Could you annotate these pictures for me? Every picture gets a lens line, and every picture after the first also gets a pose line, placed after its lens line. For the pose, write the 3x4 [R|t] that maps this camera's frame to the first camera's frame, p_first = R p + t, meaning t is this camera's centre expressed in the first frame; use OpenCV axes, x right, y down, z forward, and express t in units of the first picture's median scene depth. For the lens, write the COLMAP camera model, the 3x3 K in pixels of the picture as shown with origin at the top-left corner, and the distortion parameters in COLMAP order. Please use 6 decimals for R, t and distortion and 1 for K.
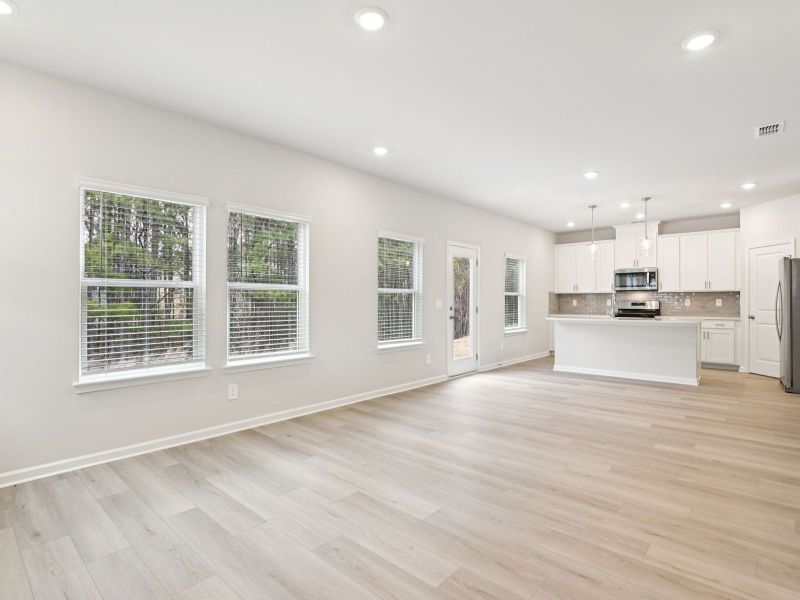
lens RADIAL K [[417.1, 0, 402.0], [0, 417.1, 301.3], [0, 0, 1]] dist [-0.005562, -0.000696]
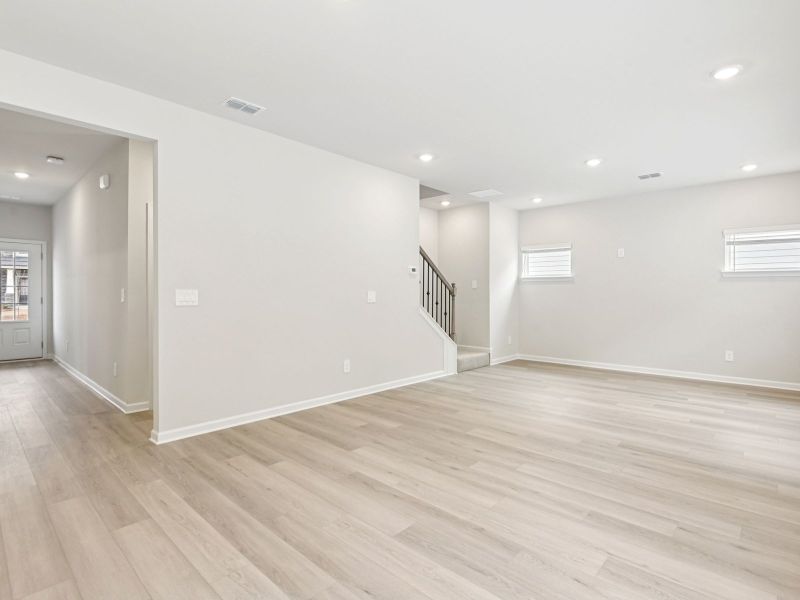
lens RADIAL K [[412.2, 0, 399.0], [0, 412.2, 285.2], [0, 0, 1]] dist [0.001023, -0.000098]
pose [[-0.999545, -0.001573, 0.030129, 0.241193], [-0.002152, 0.999813, -0.019216, -0.002532], [-0.030094, -0.019272, -0.999361, 0.885955]]
